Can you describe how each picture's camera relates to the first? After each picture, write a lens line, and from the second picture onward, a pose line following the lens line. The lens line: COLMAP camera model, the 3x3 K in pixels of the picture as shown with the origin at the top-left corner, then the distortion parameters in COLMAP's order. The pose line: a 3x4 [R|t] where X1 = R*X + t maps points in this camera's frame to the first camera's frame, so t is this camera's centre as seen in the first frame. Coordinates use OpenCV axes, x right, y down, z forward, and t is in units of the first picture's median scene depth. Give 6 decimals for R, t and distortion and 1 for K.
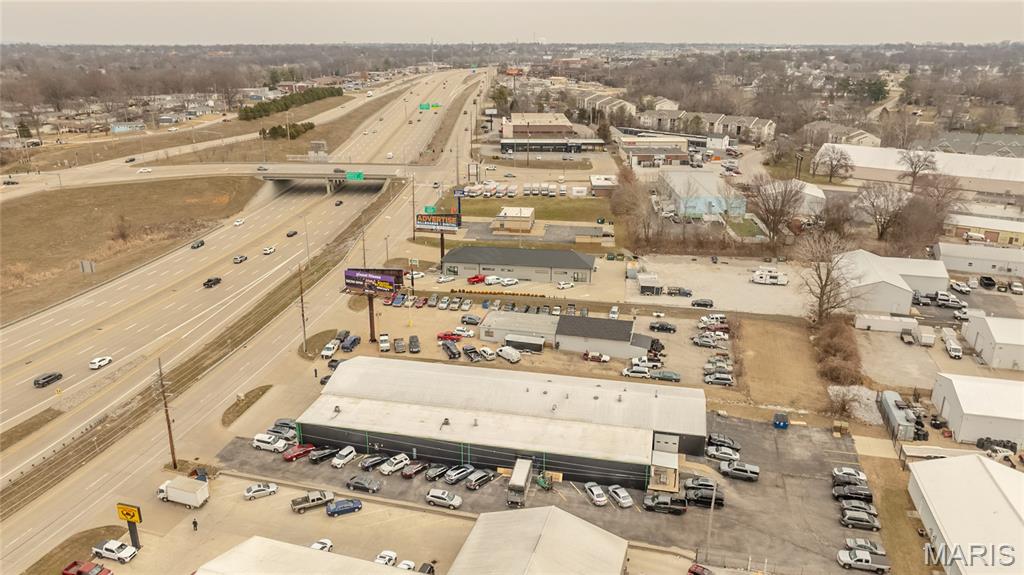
lens RADIAL K [[725.4, 0, 510.7], [0, 725.4, 287.8], [0, 0, 1]] dist [-0.013648, -0.005862]
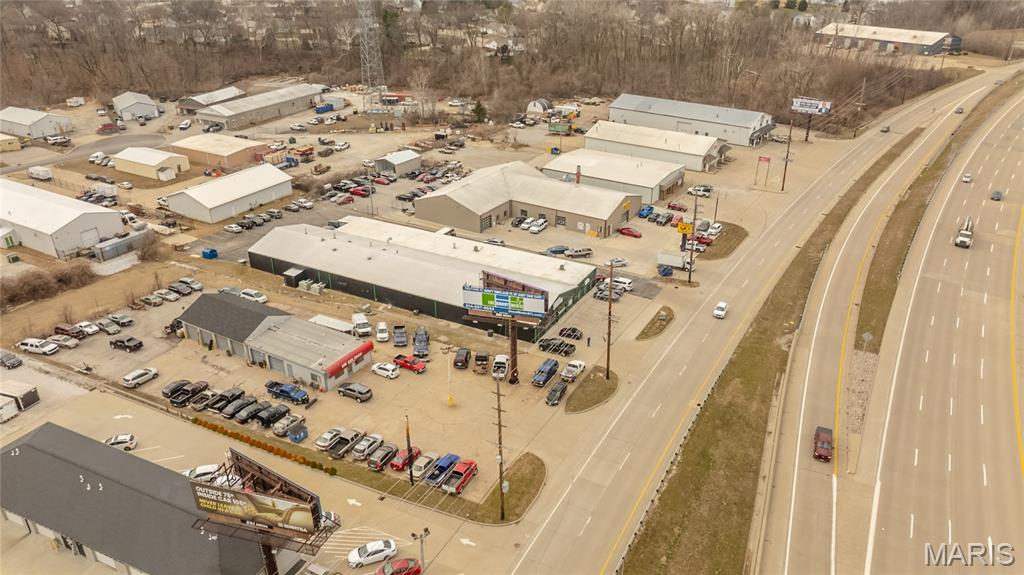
lens RADIAL K [[723.6, 0, 511.1], [0, 723.6, 288.8], [0, 0, 1]] dist [-0.026237, 0.019136]
pose [[-0.961992, -0.119084, 0.245745, -0.291992], [0.090445, 0.710175, 0.698192, -0.397937], [-0.257665, 0.693881, -0.672412, 1.185018]]
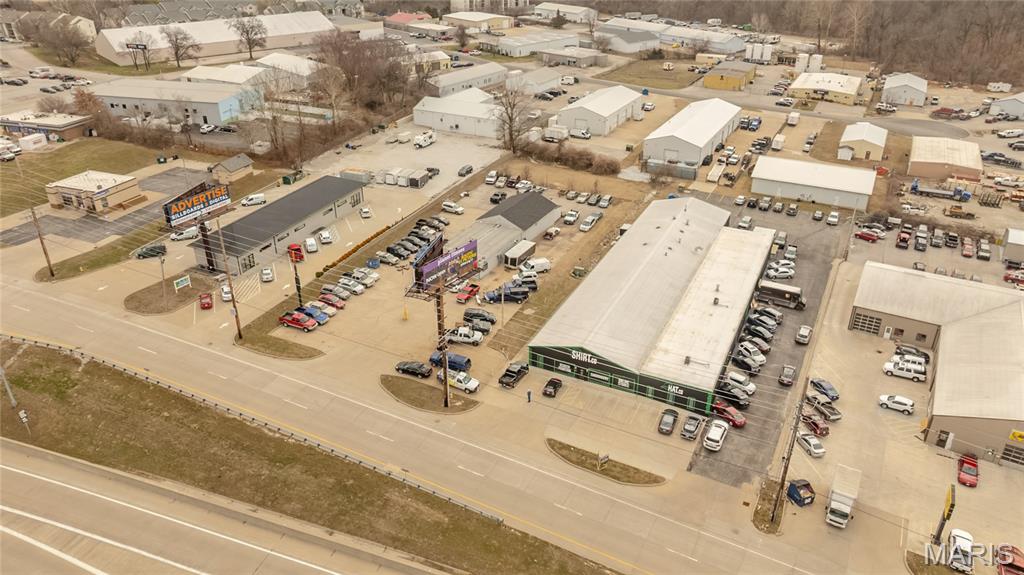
lens RADIAL K [[723.6, 0, 511.1], [0, 723.6, 288.8], [0, 0, 1]] dist [-0.026237, 0.019136]
pose [[0.225456, -0.451289, 0.863428, -0.632514], [0.313385, 0.872738, 0.374325, -0.182053], [-0.922475, 0.186191, 0.338191, 0.585447]]
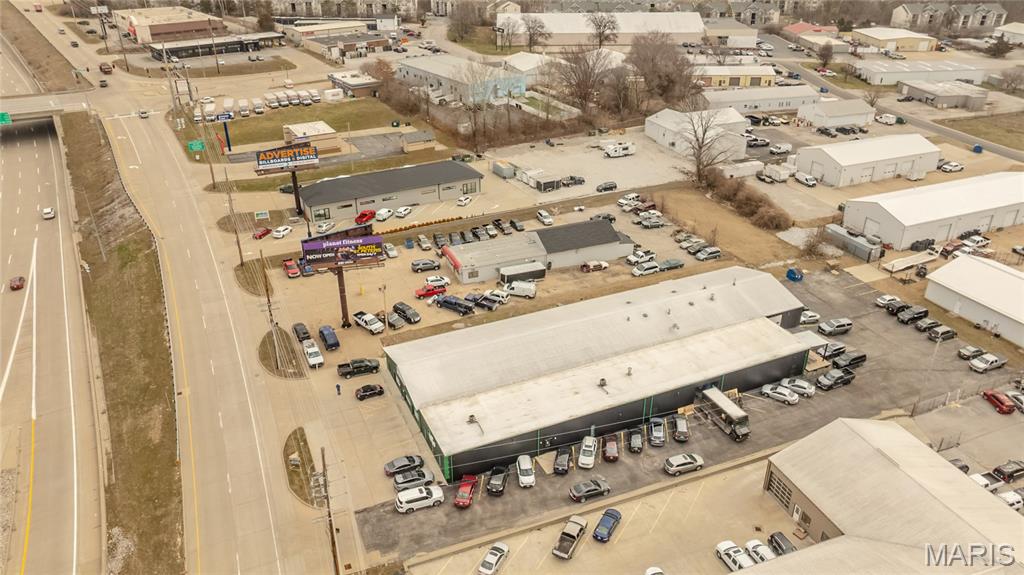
lens RADIAL K [[723.6, 0, 511.1], [0, 723.6, 288.8], [0, 0, 1]] dist [-0.026237, 0.019136]
pose [[0.799234, -0.284516, 0.529411, -0.372144], [0.200724, 0.956635, 0.211089, -0.074401], [-0.566511, -0.062444, 0.821685, 0.241078]]
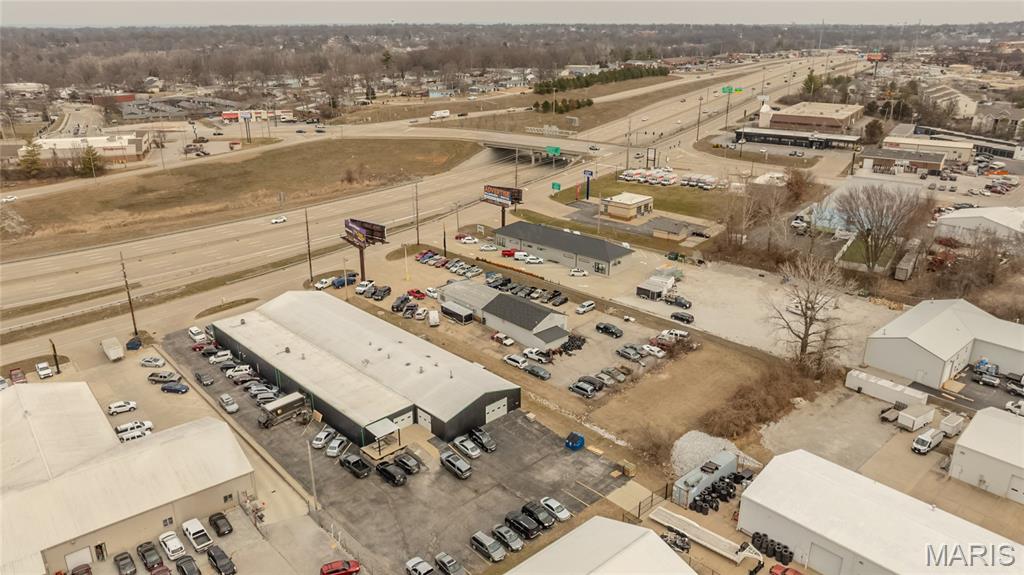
lens RADIAL K [[723.6, 0, 511.1], [0, 723.6, 288.8], [0, 0, 1]] dist [-0.026237, 0.019136]
pose [[0.835572, 0.189008, -0.515845, 0.506118], [-0.174987, 0.981616, 0.076223, -0.040985], [0.520768, 0.026576, 0.853284, 0.120390]]
